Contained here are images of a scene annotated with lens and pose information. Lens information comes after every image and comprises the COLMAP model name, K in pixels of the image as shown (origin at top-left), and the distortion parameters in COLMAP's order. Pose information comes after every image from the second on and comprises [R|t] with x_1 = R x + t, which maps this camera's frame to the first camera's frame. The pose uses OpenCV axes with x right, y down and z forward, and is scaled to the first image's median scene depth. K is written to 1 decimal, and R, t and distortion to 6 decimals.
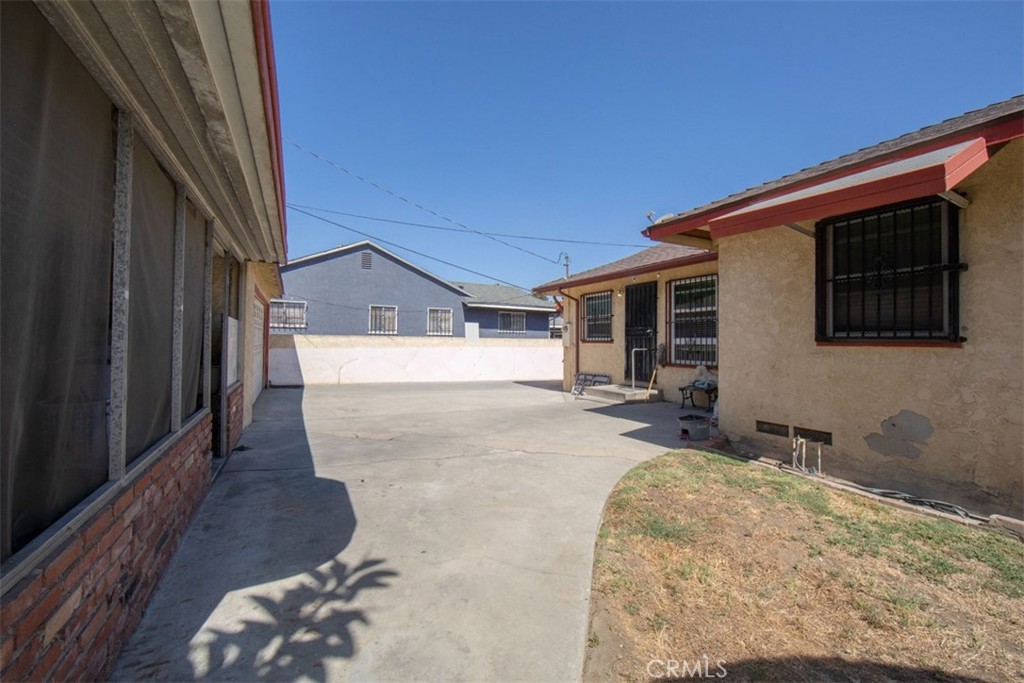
lens RADIAL K [[406.8, 0, 508.7], [0, 406.8, 339.1], [0, 0, 1]] dist [-0.017410, 0.000071]
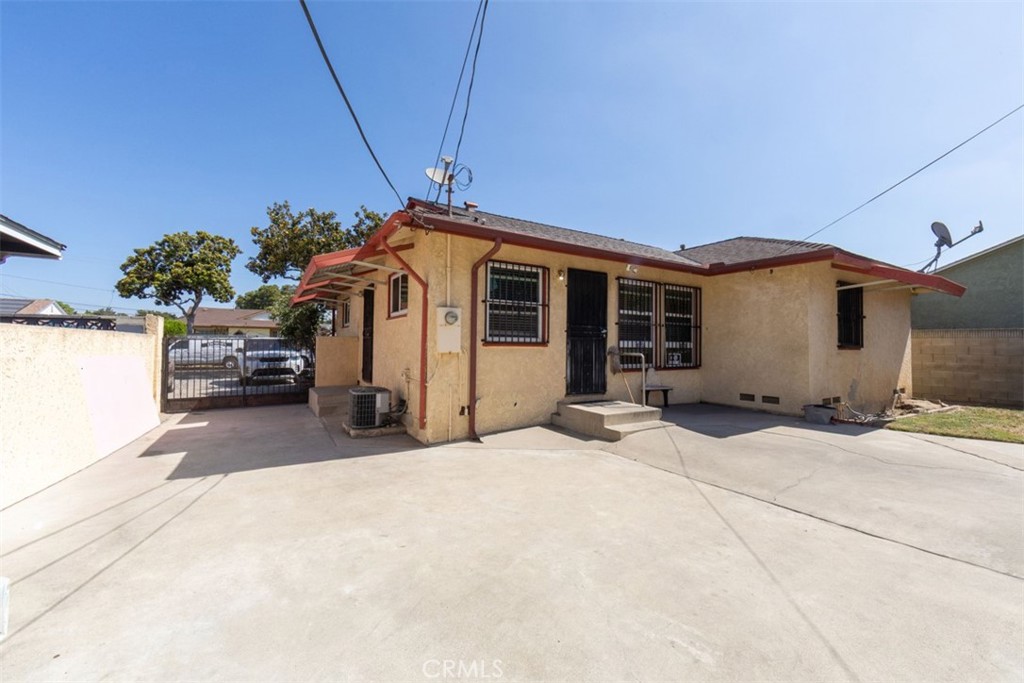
lens RADIAL K [[399.9, 0, 508.9], [0, 399.9, 336.1], [0, 0, 1]] dist [-0.007549, 0.000731]
pose [[-0.042004, 0.014538, 0.999012, -0.532382], [-0.018939, 0.999703, -0.015345, 0.006125], [-0.998938, -0.019565, -0.041716, 1.422587]]
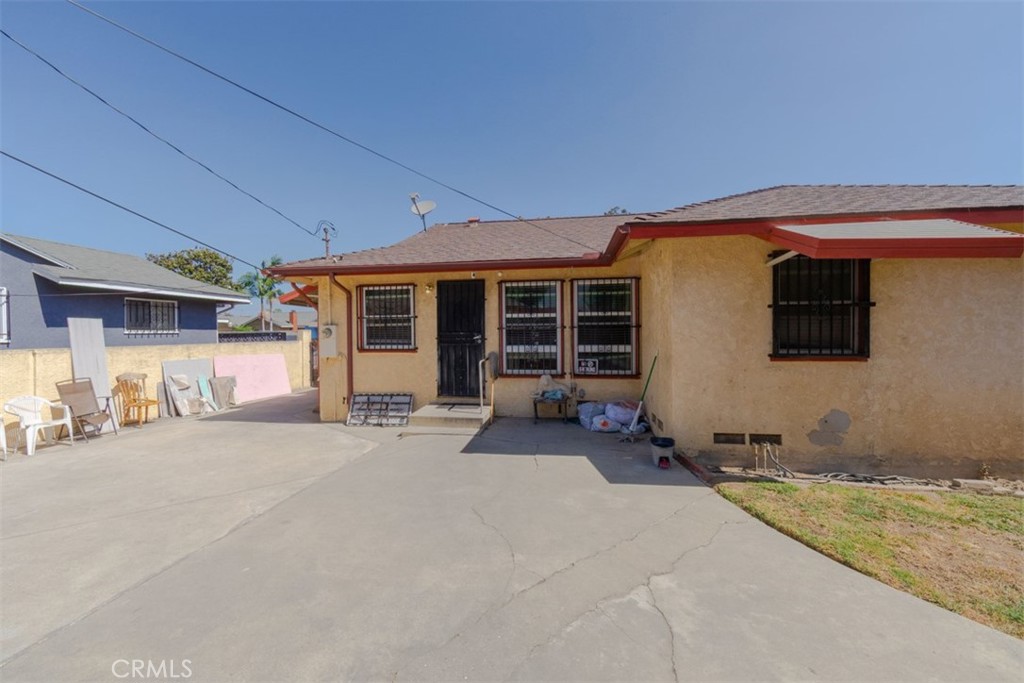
lens RADIAL K [[399.9, 0, 508.9], [0, 399.9, 336.1], [0, 0, 1]] dist [-0.007549, 0.000731]
pose [[0.598998, -0.020544, 0.800487, -0.330555], [0.006467, 0.999762, 0.020819, -0.046515], [-0.800724, -0.007293, 0.598989, 0.514171]]
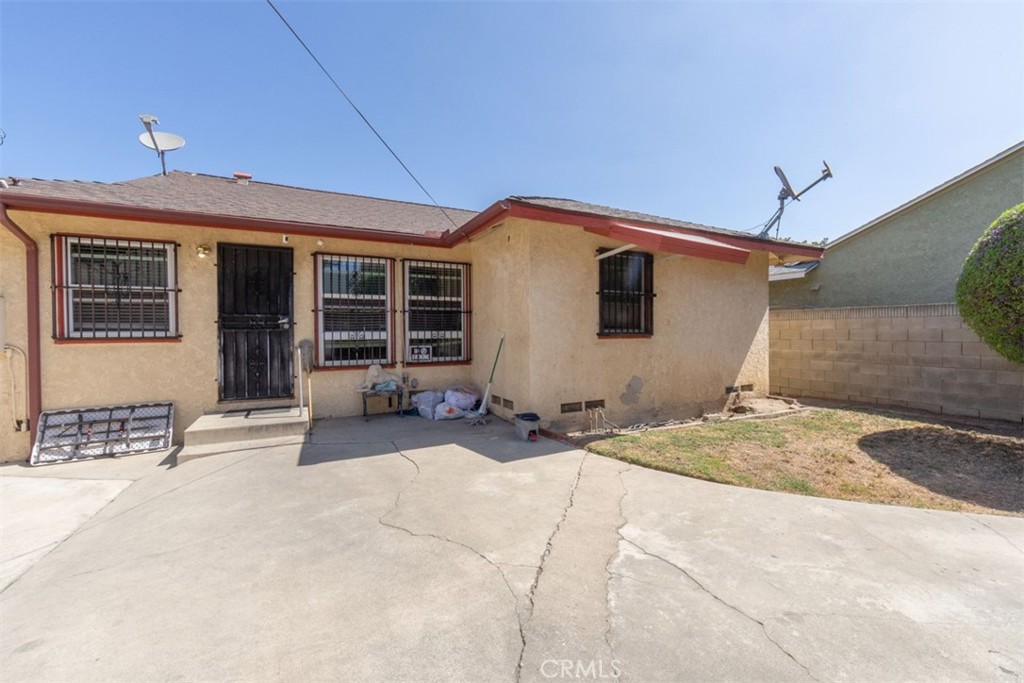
lens RADIAL K [[399.9, 0, 508.9], [0, 399.9, 336.1], [0, 0, 1]] dist [-0.007549, 0.000731]
pose [[0.031112, -0.019760, 0.999321, -0.340339], [-0.001474, 0.999803, 0.019816, -0.010758], [-0.999515, -0.002090, 0.031077, 0.707955]]
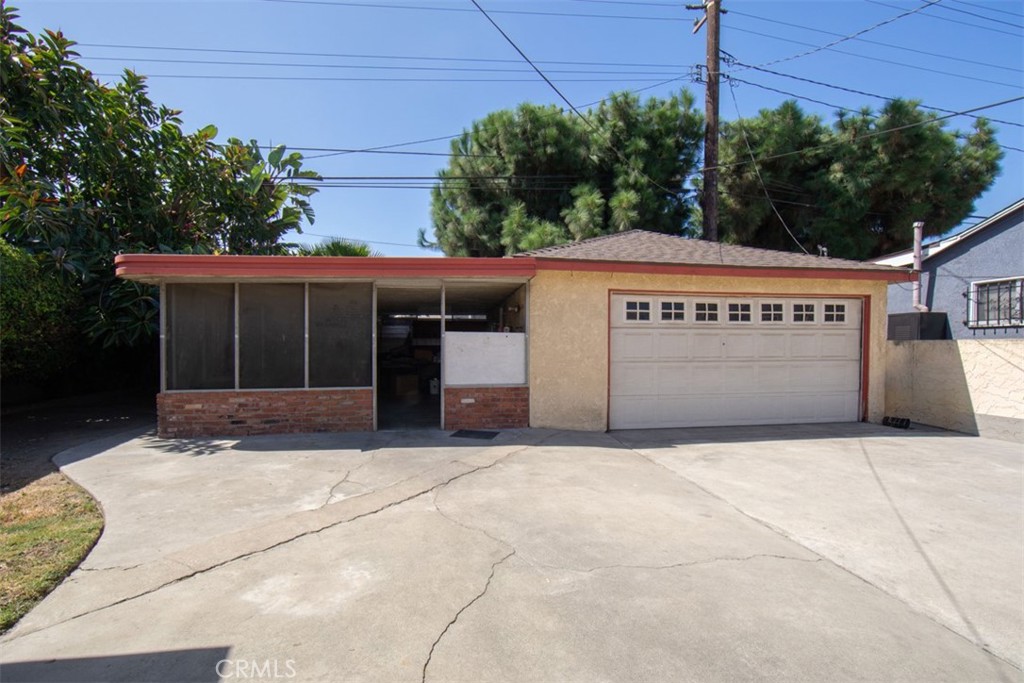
lens RADIAL K [[431.5, 0, 505.4], [0, 431.5, 345.2], [0, 0, 1]] dist [-0.014577, 0.000129]
pose [[-0.347334, -0.014958, -0.937622, 0.367464], [0.003466, 0.999845, -0.017235, 0.009511], [0.937735, -0.009236, -0.347228, 0.959224]]
